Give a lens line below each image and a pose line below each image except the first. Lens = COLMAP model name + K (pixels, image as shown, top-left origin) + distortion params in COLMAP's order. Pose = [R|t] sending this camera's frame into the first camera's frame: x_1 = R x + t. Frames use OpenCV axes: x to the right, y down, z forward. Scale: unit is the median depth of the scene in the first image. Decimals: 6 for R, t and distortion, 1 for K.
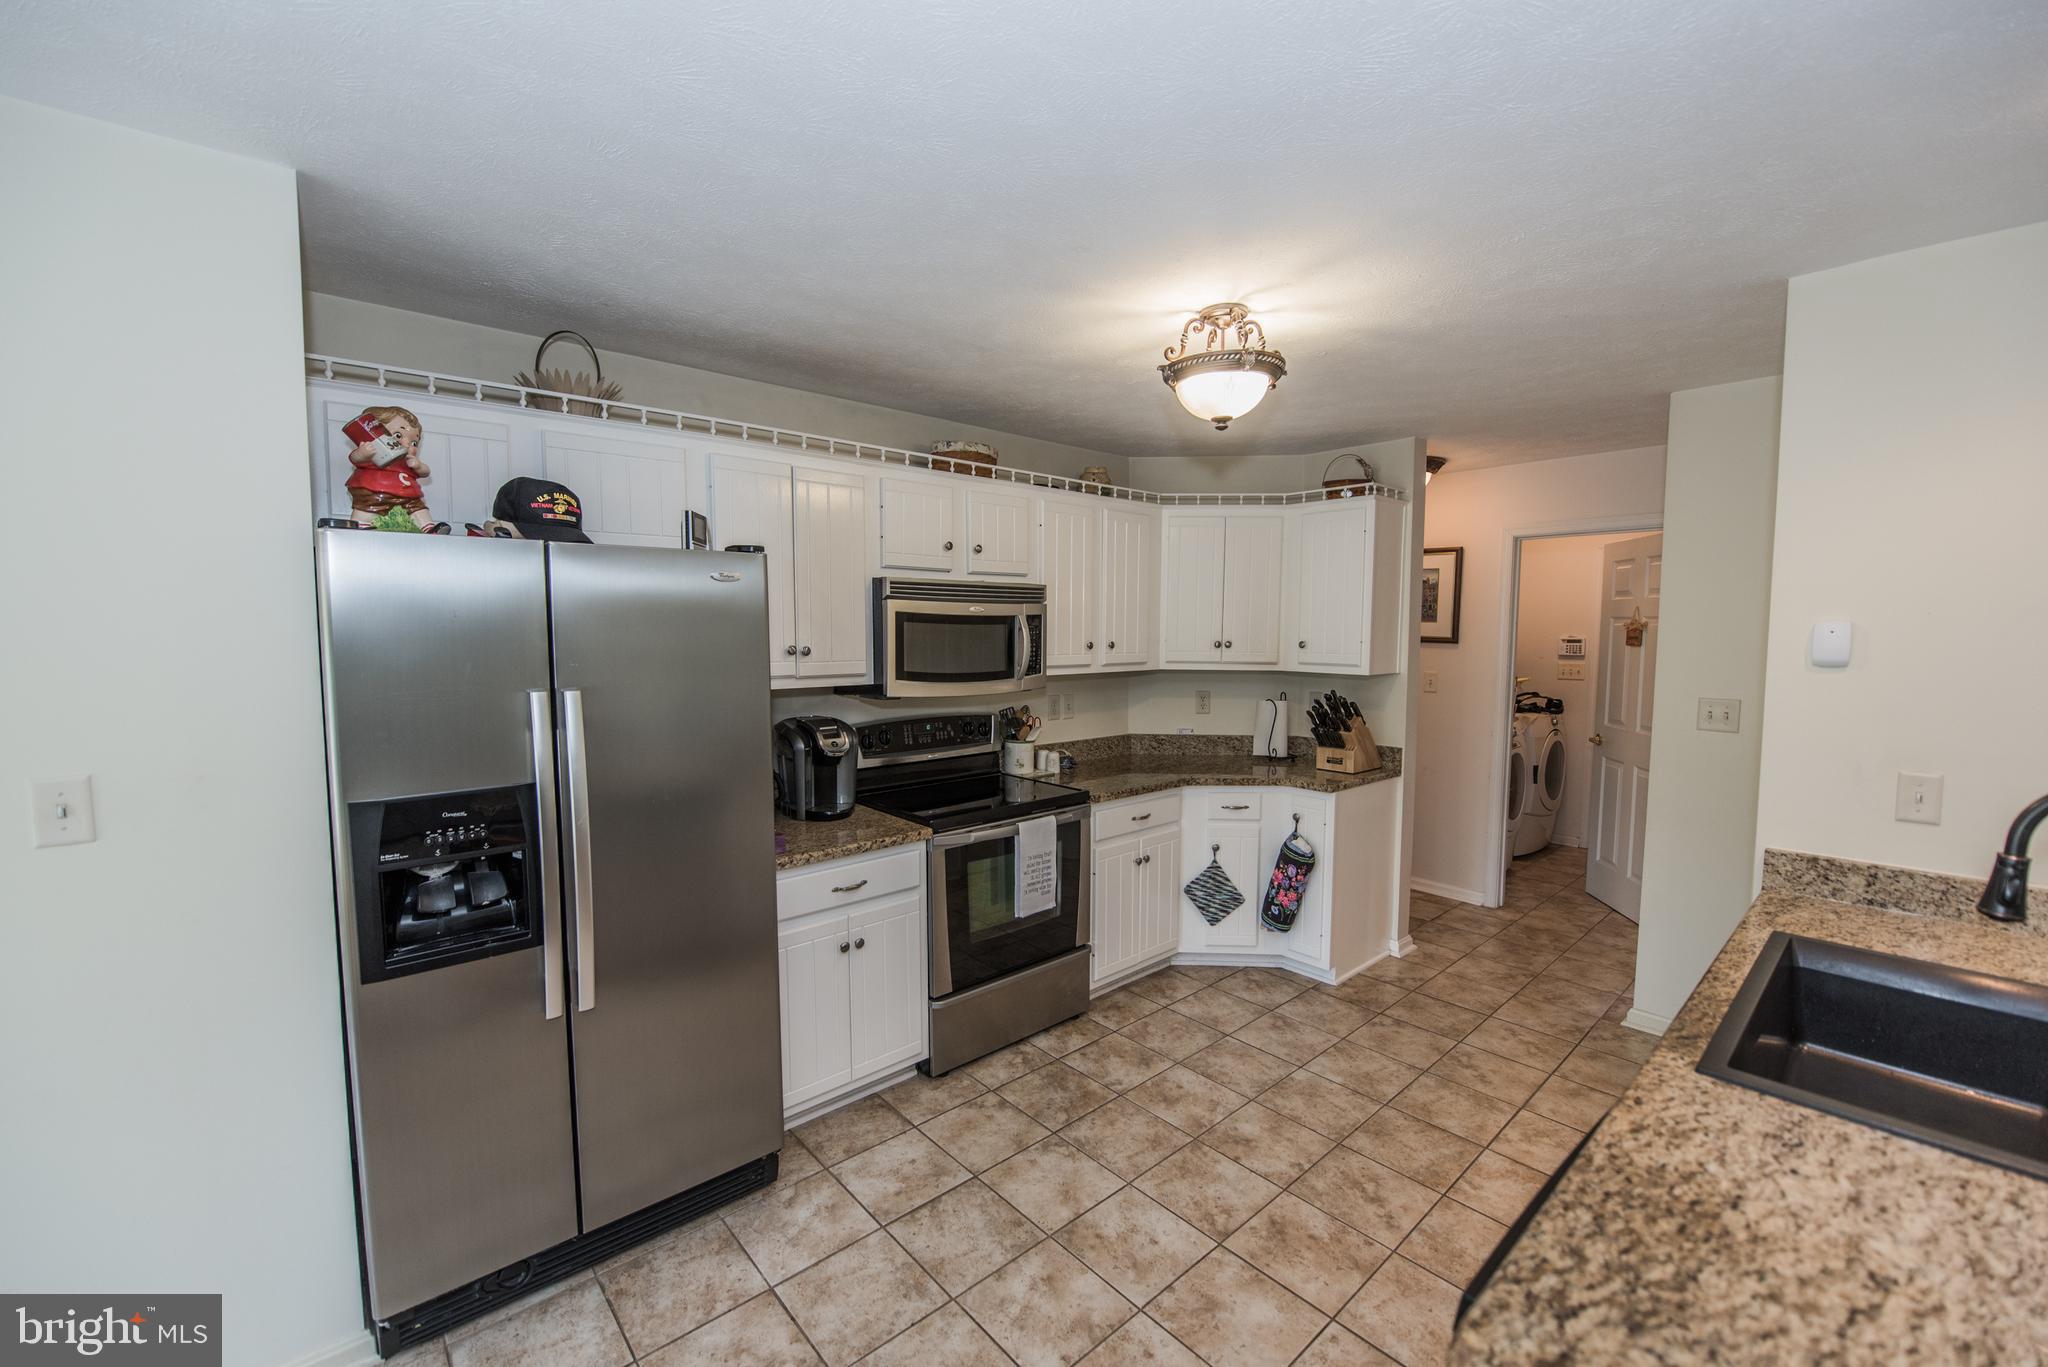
lens RADIAL K [[817.2, 0, 1024.0], [0, 817.2, 683.5], [0, 0, 1]] dist [-0.017154, -0.002493]
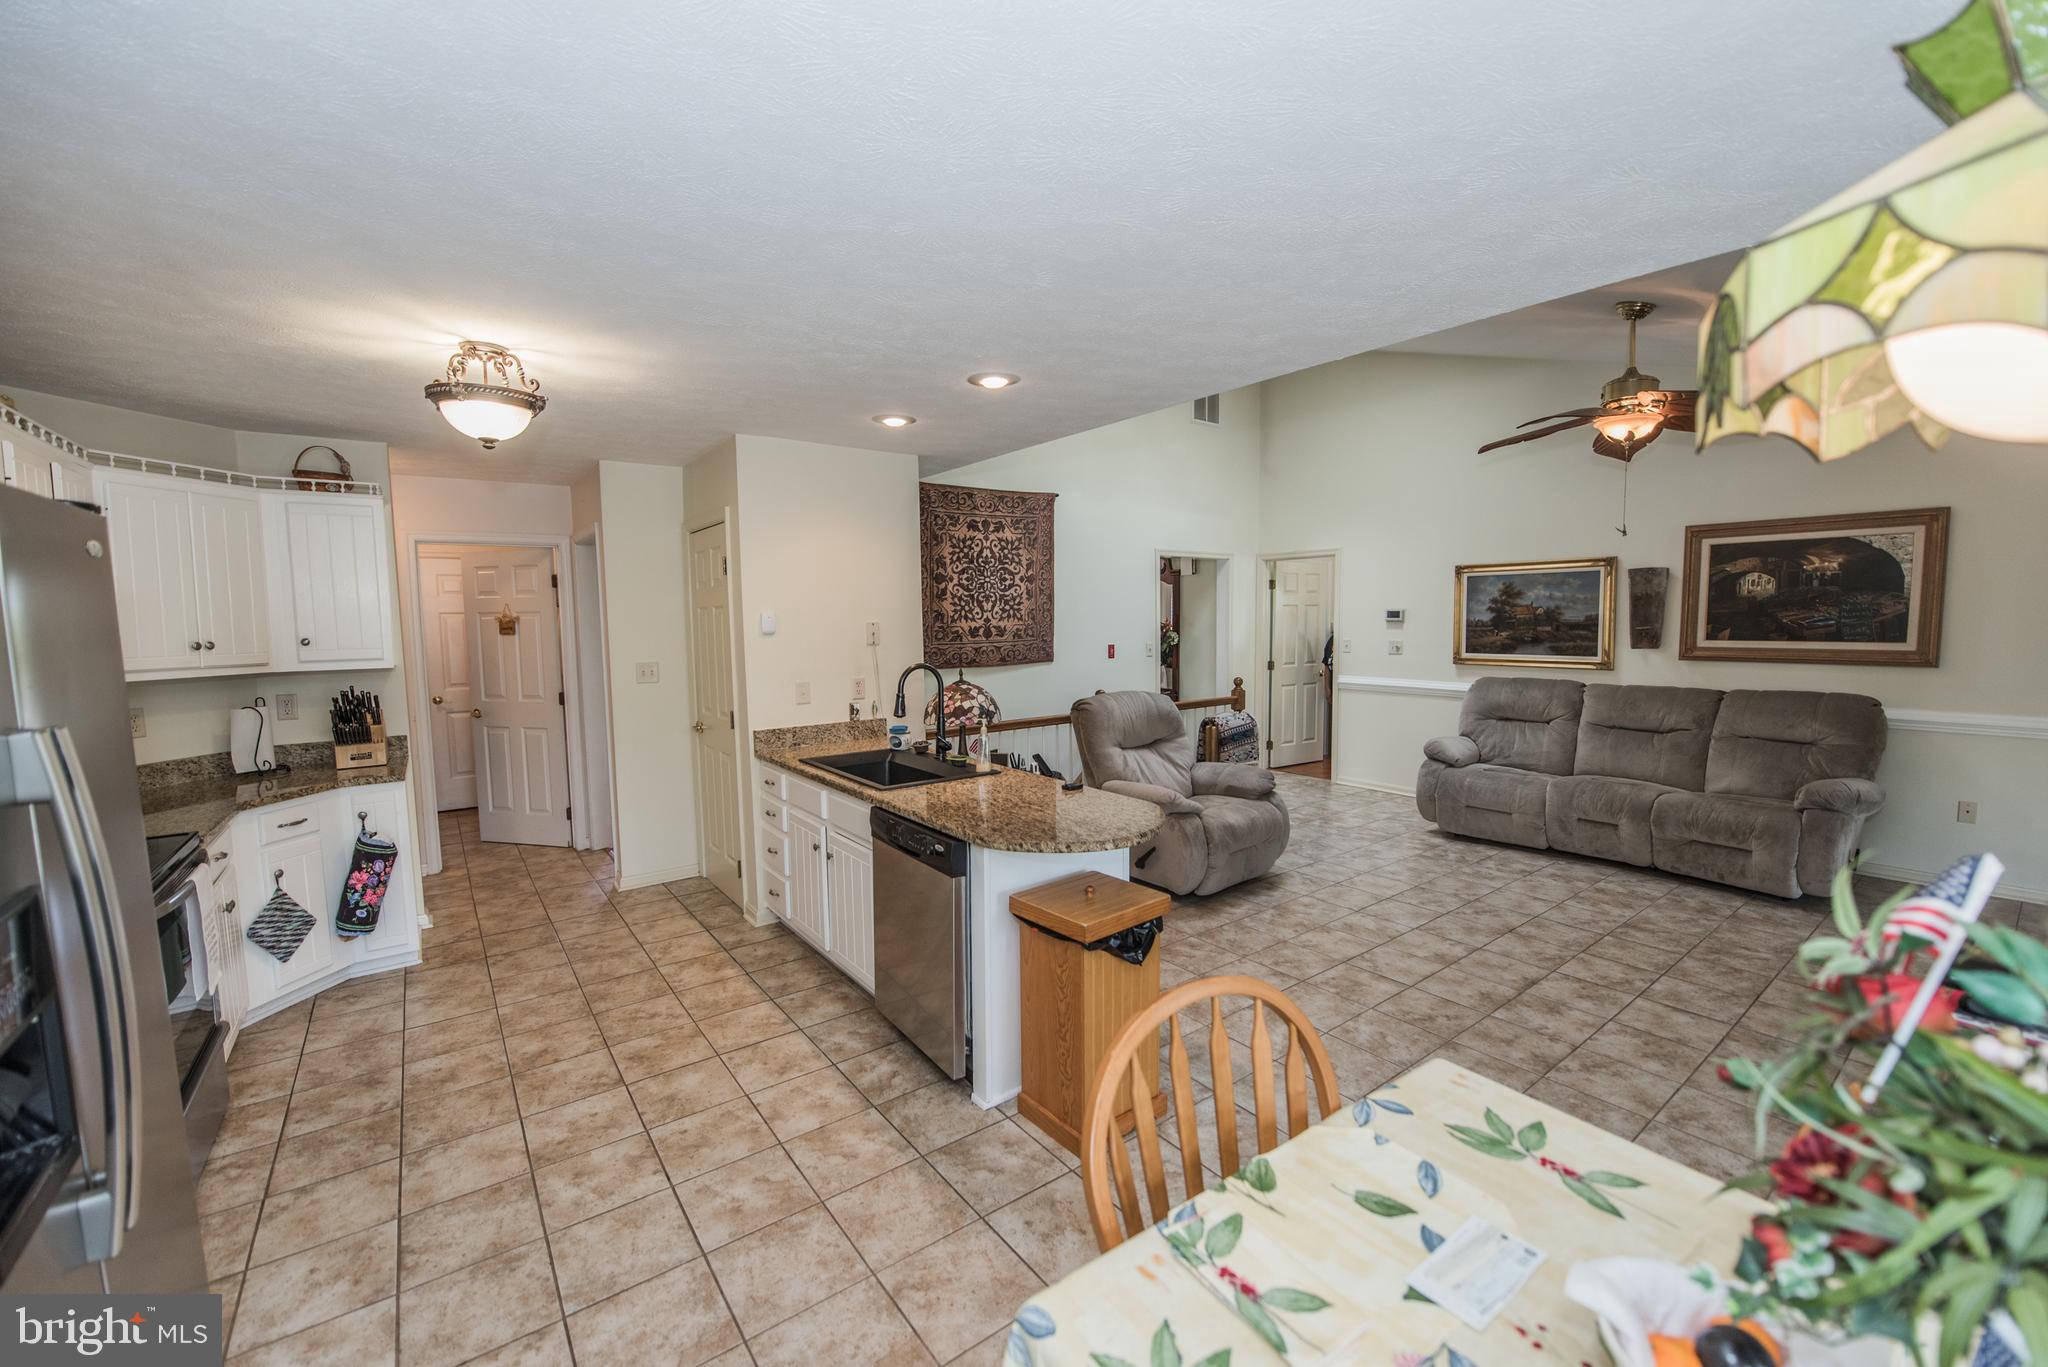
lens RADIAL K [[817.2, 0, 1024.0], [0, 817.2, 683.5], [0, 0, 1]] dist [-0.017154, -0.002493]
pose [[0.070370, -0.086486, 0.993765, -0.566512], [0.084110, 0.993201, 0.080481, -0.005559], [-0.993969, 0.077922, 0.077166, 0.117219]]
